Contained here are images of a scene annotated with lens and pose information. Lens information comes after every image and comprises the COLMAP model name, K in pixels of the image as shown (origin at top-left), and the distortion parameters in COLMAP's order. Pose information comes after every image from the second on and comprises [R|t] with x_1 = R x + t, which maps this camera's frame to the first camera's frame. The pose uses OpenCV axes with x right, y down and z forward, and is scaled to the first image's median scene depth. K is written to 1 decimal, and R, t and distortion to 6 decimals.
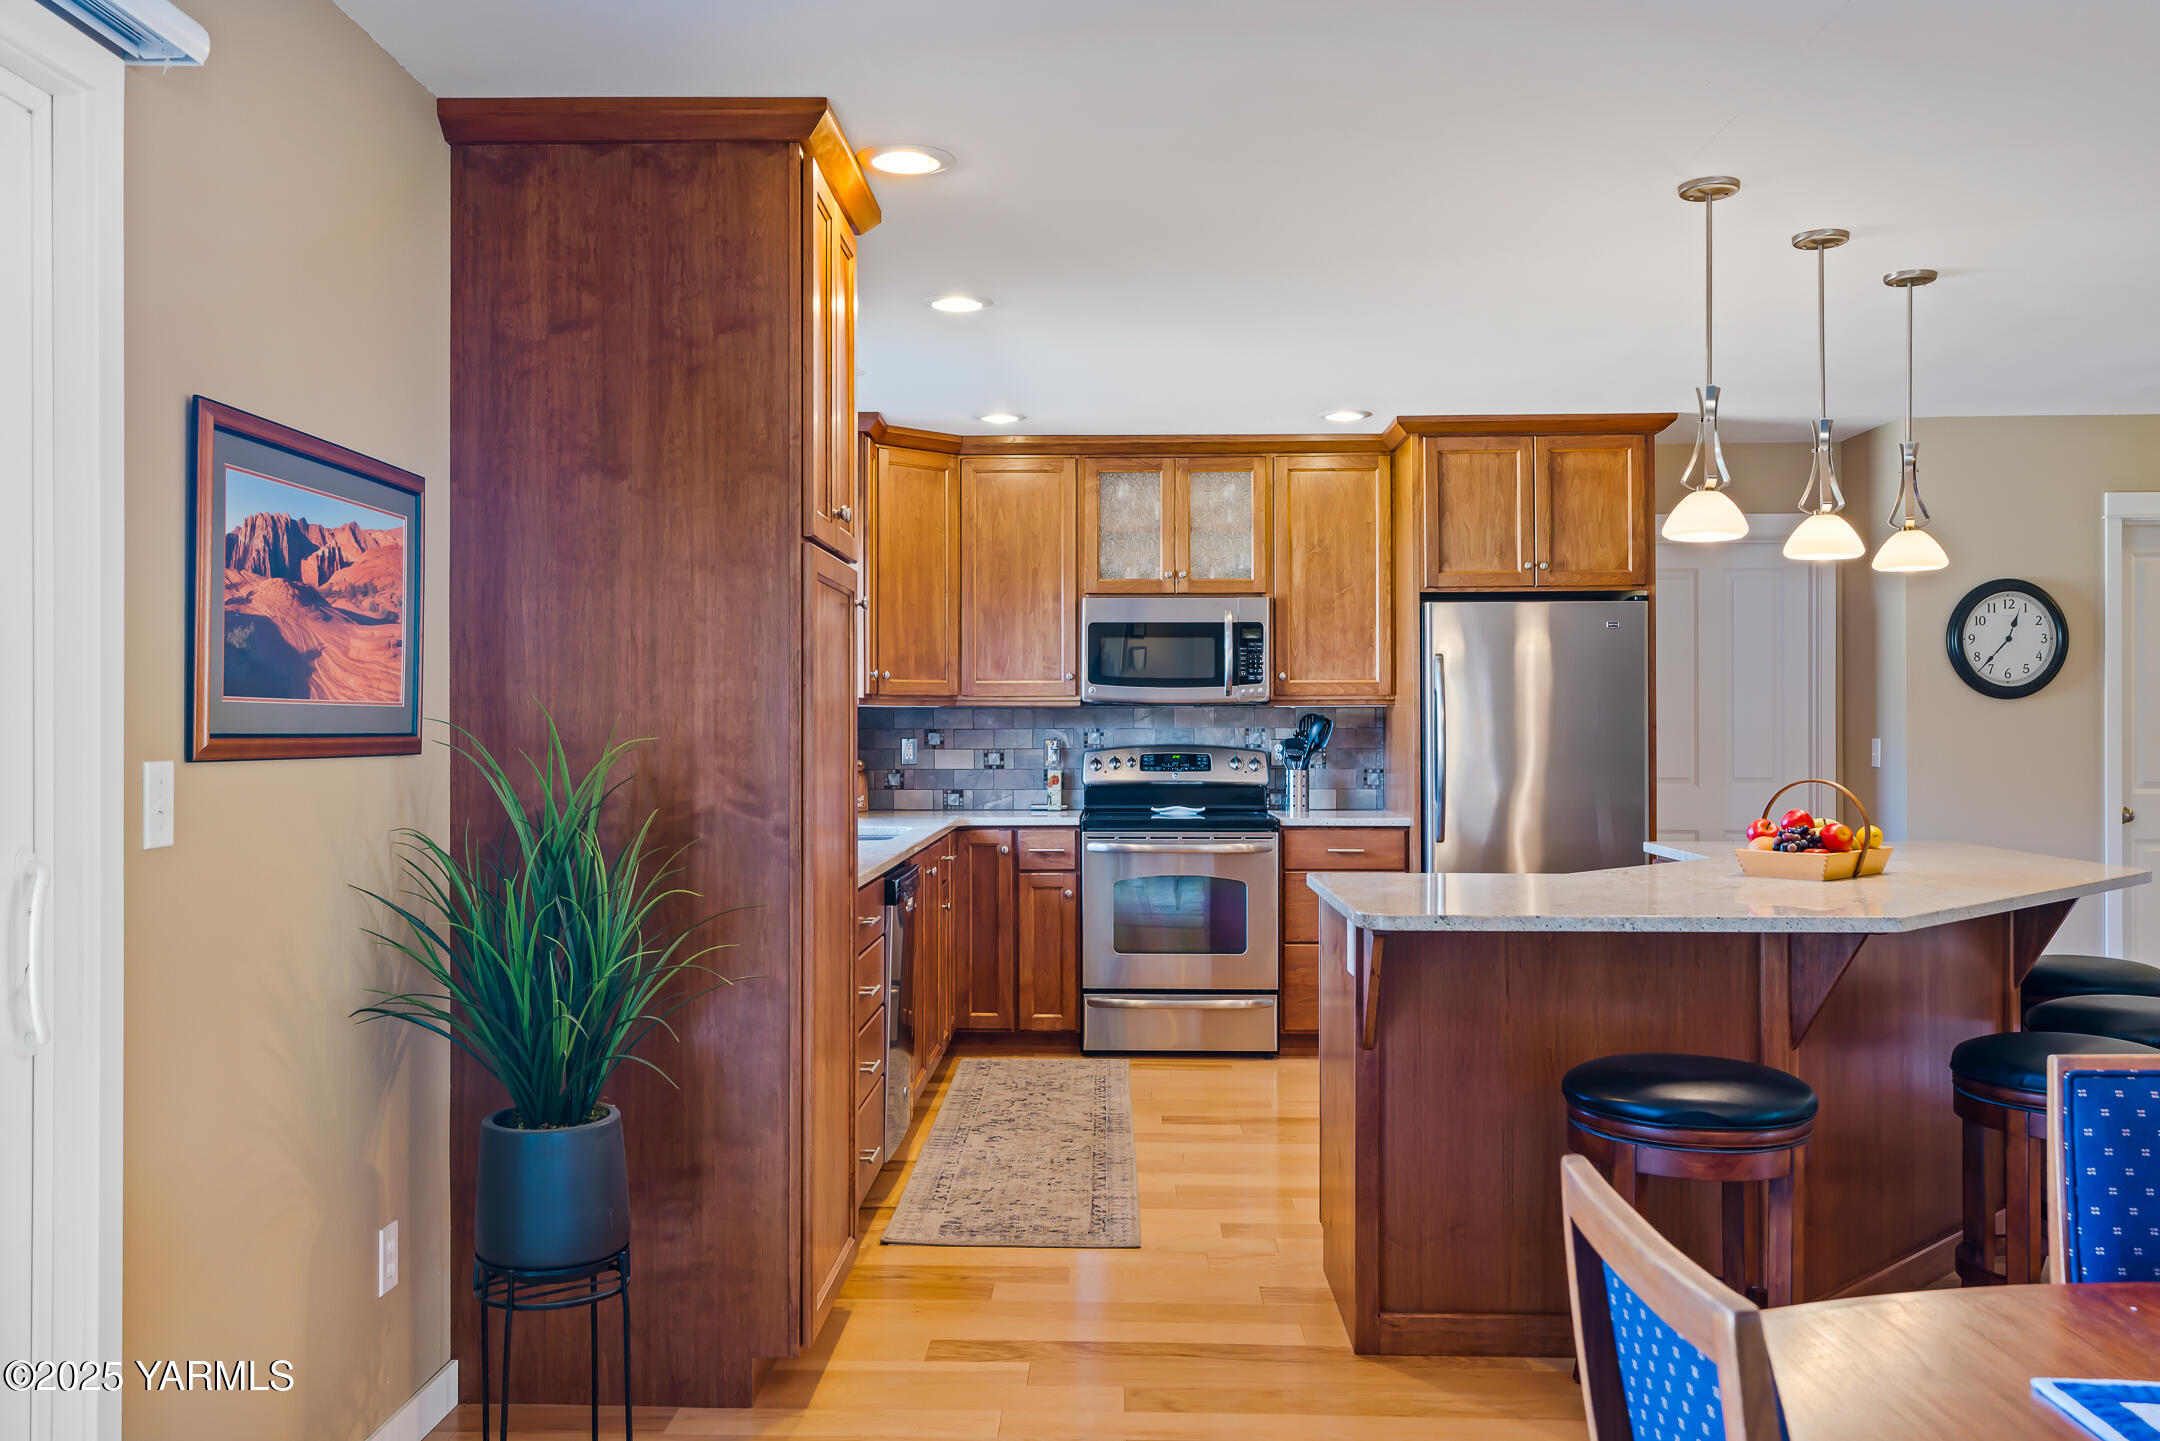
lens RADIAL K [[1758.0, 0, 1048.2], [0, 1758.0, 716.2], [0, 0, 1]] dist [0.011071, -0.001214]
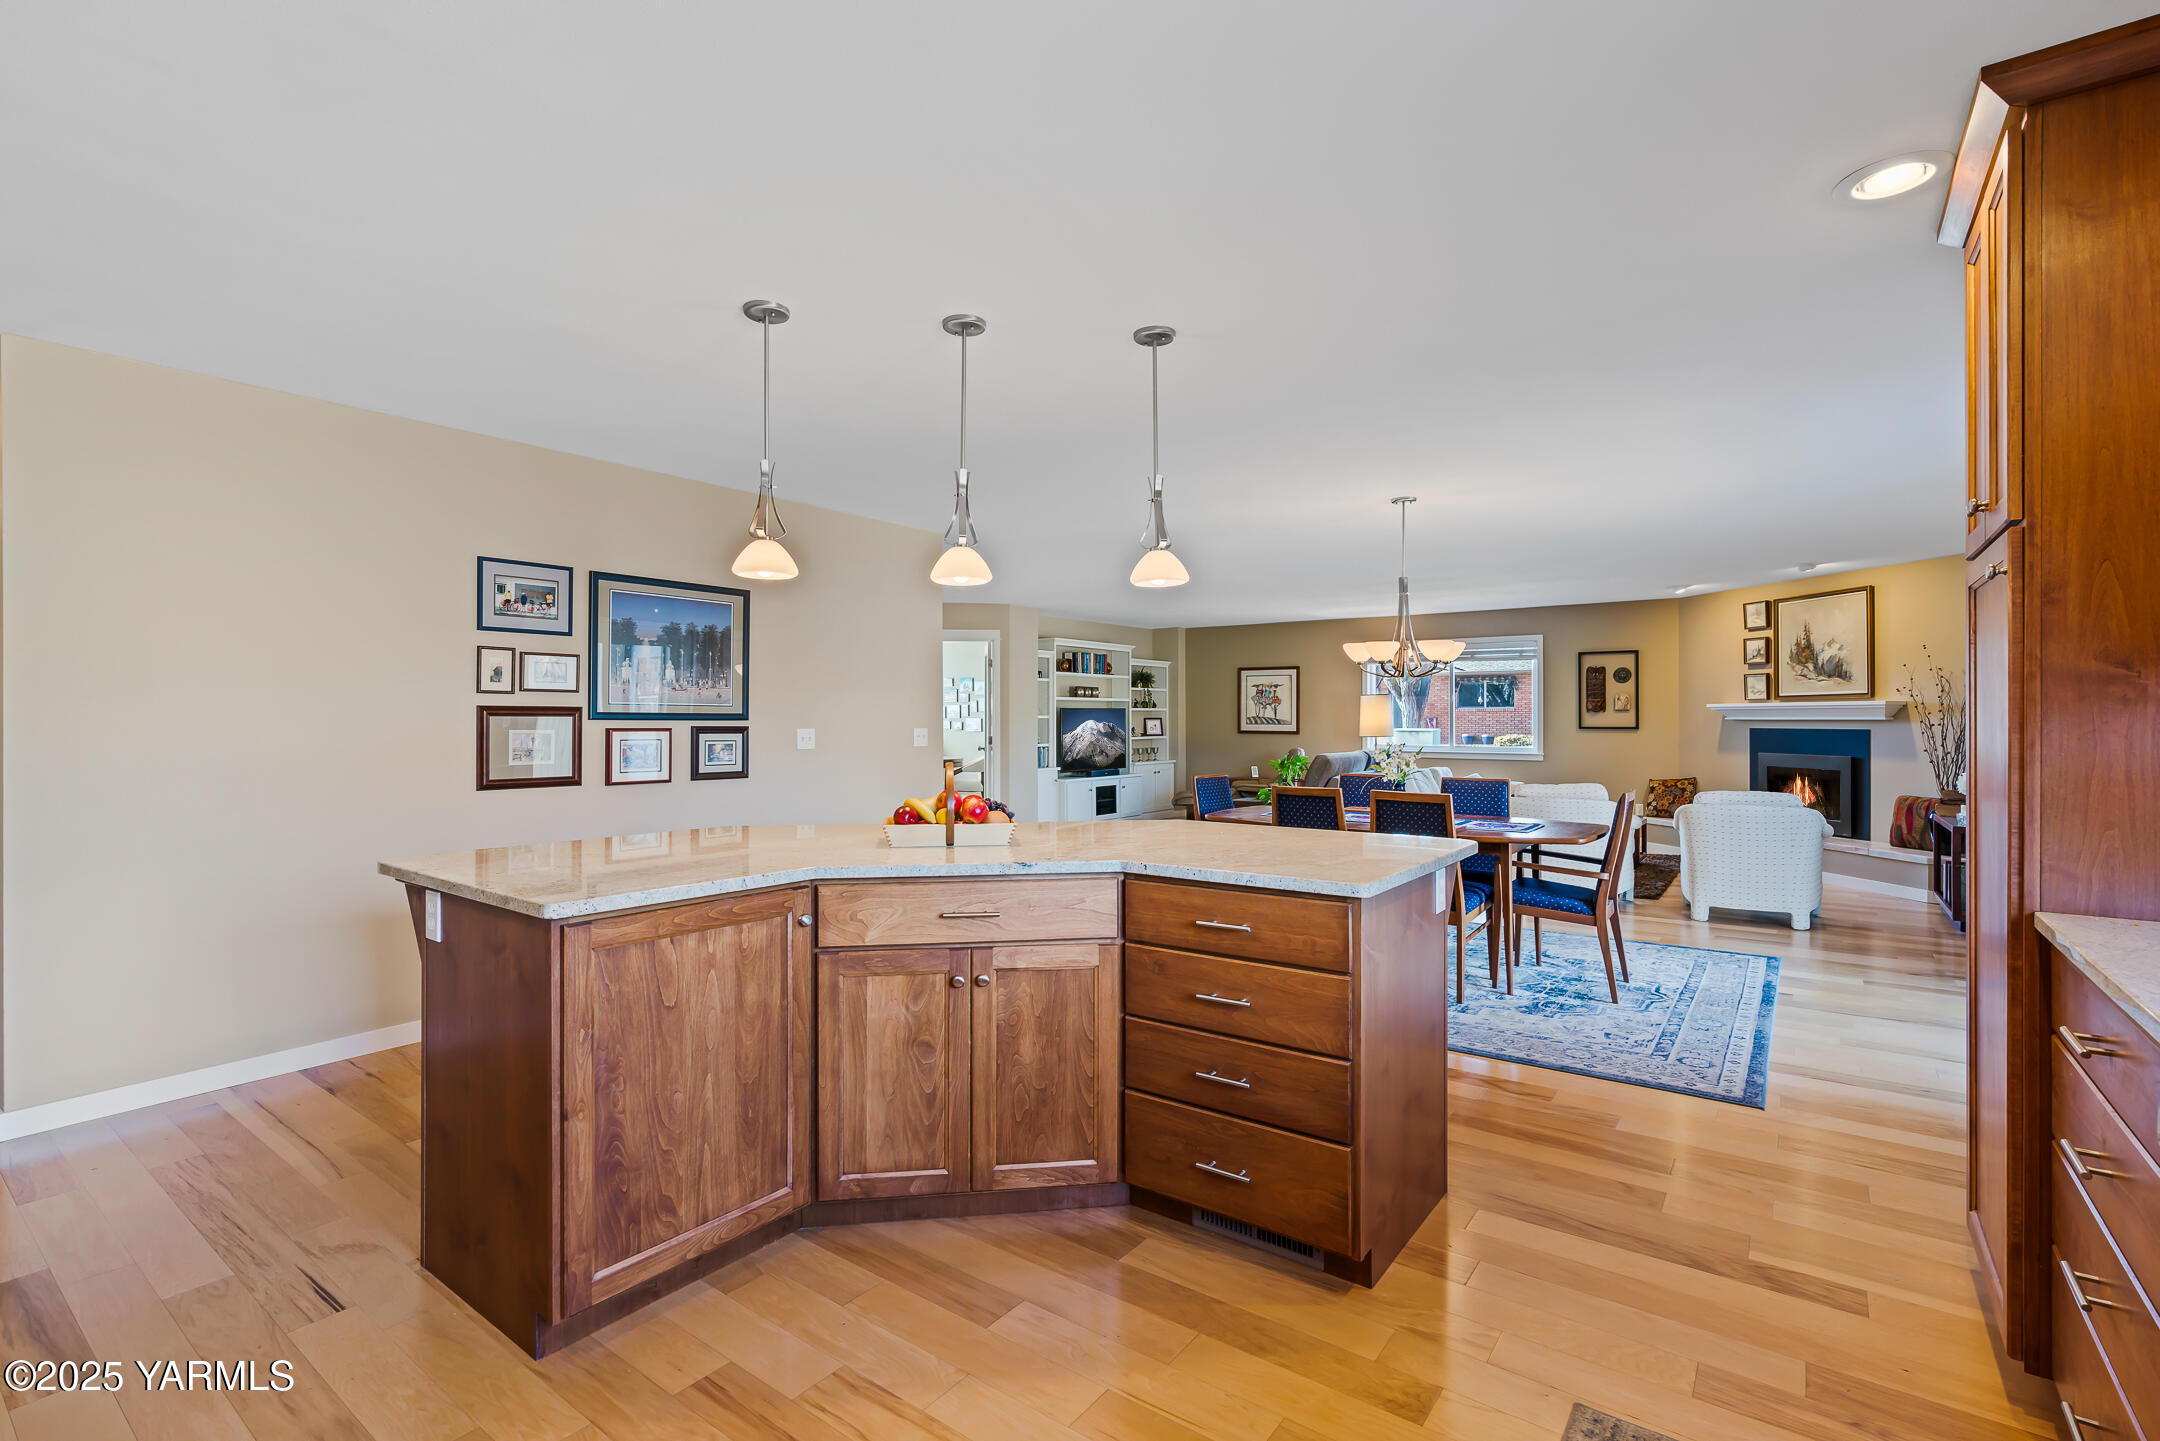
lens RADIAL K [[981.6, 0, 1054.1], [0, 981.6, 713.4], [0, 0, 1]] dist [-0.014717, 0.006484]
pose [[-0.814824, 0.004202, 0.579693, -0.006002], [-0.000701, 0.999966, -0.008234, 0.004984], [-0.579708, -0.007116, -0.814793, 0.938354]]
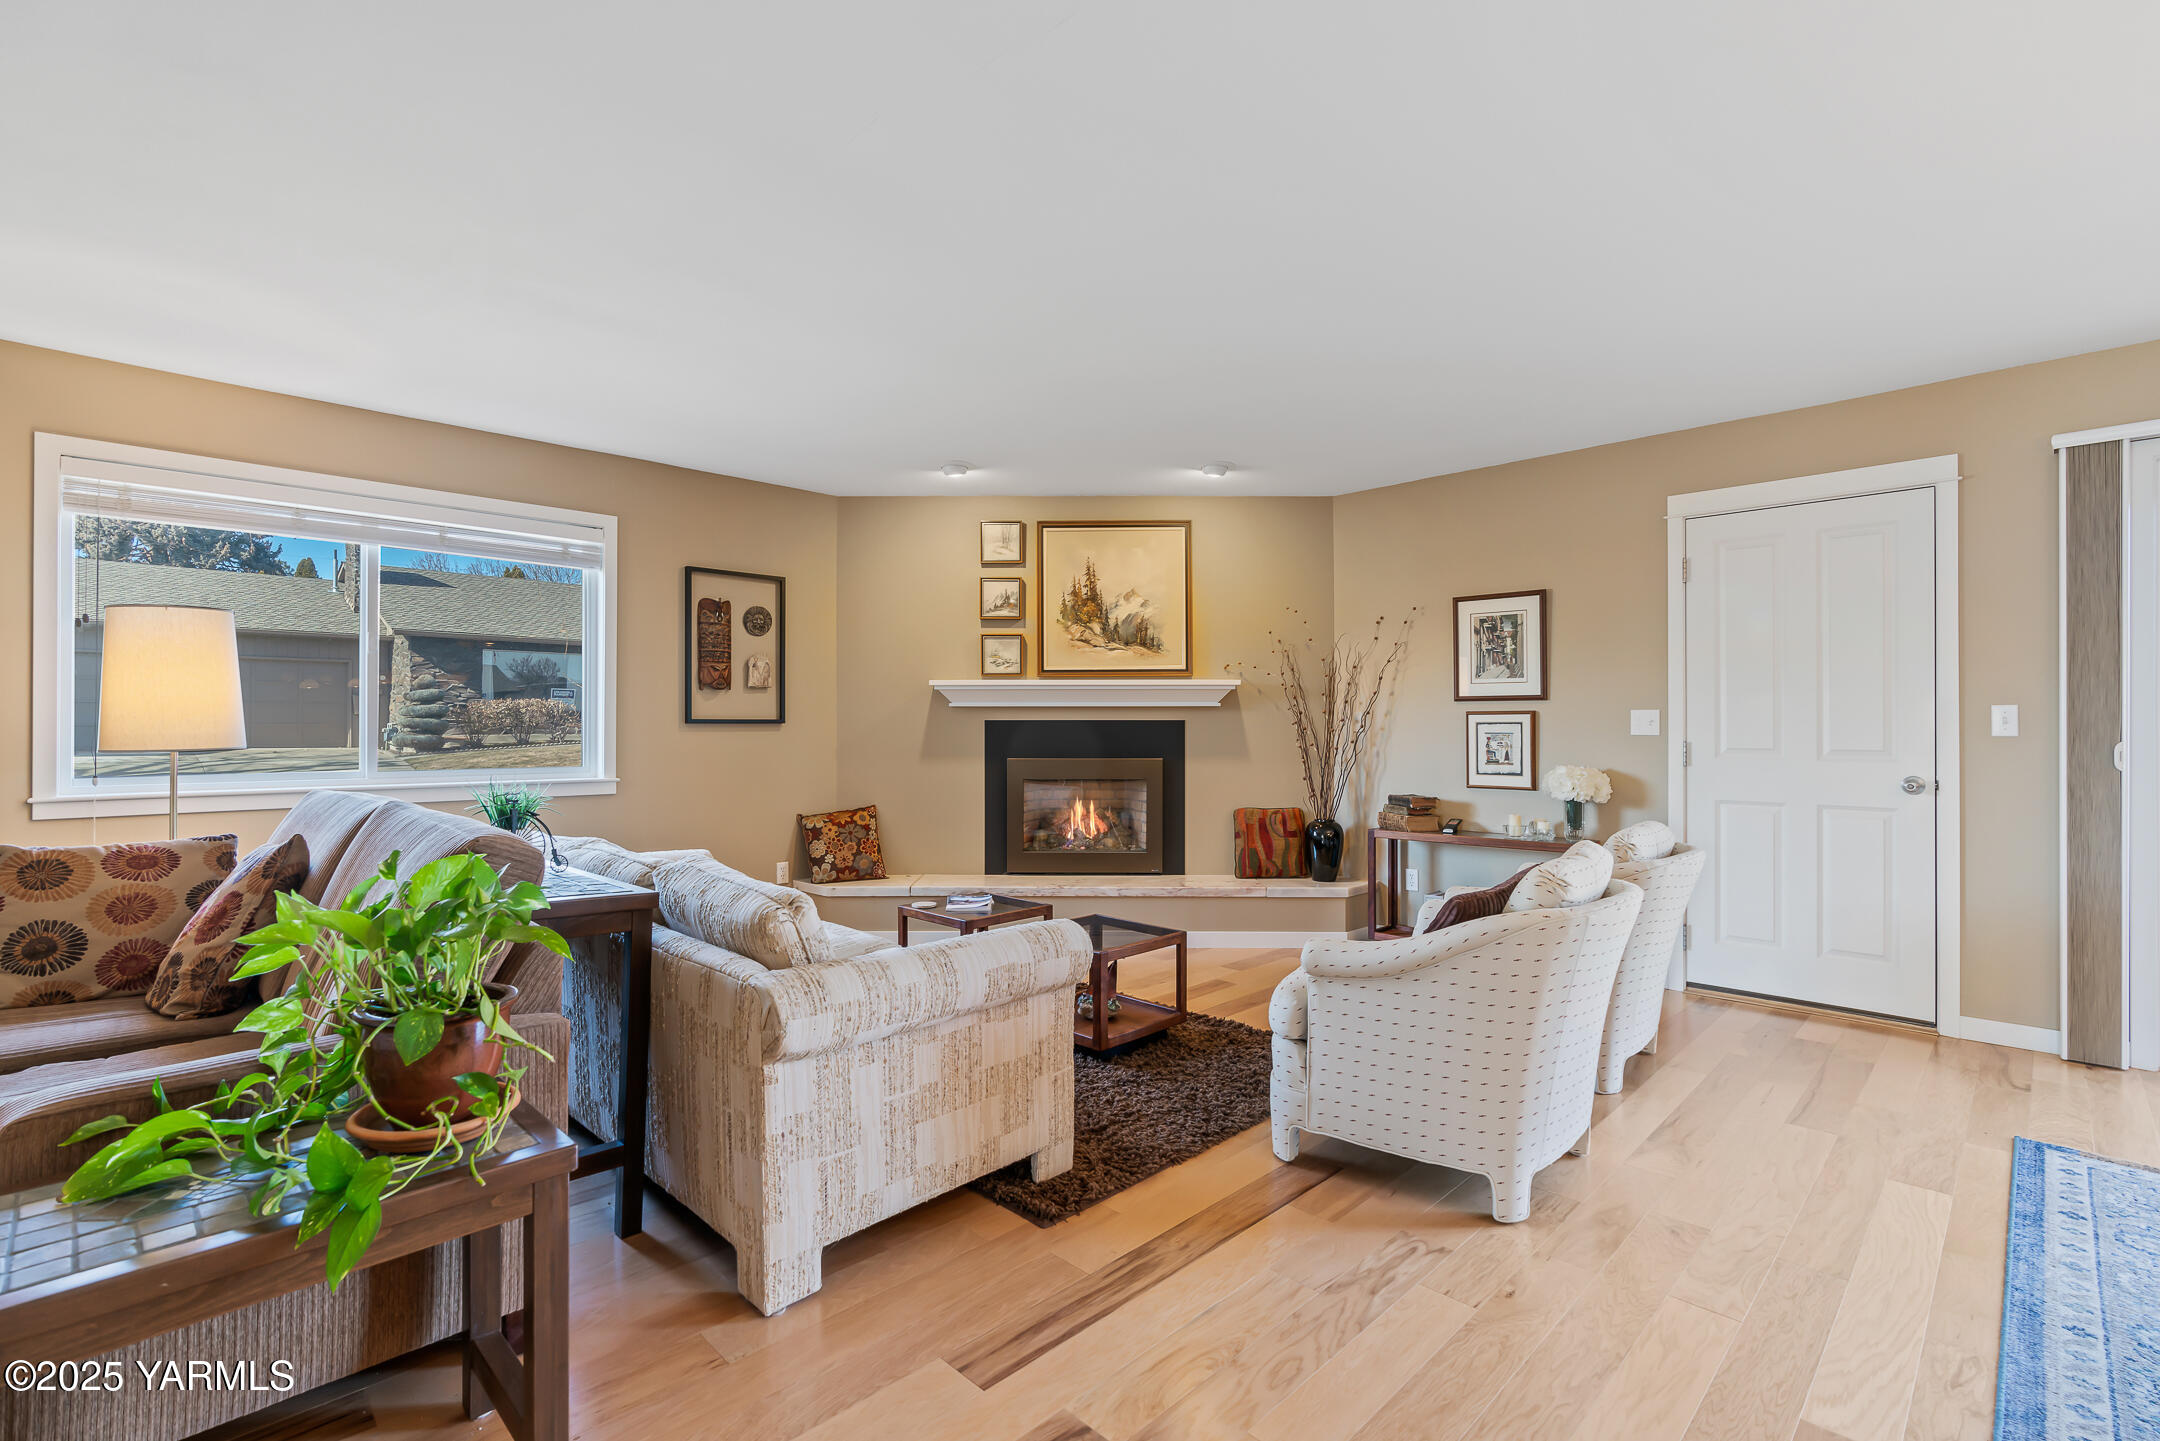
lens RADIAL K [[981.6, 0, 1067.0], [0, 981.6, 724.8], [0, 0, 1]] dist [-0.014717, 0.006484]
pose [[-0.683297, -0.000874, -0.730140, 0.524660], [0.002652, 0.999990, -0.003679, 0.019731], [0.730136, -0.004450, -0.683288, 0.000507]]
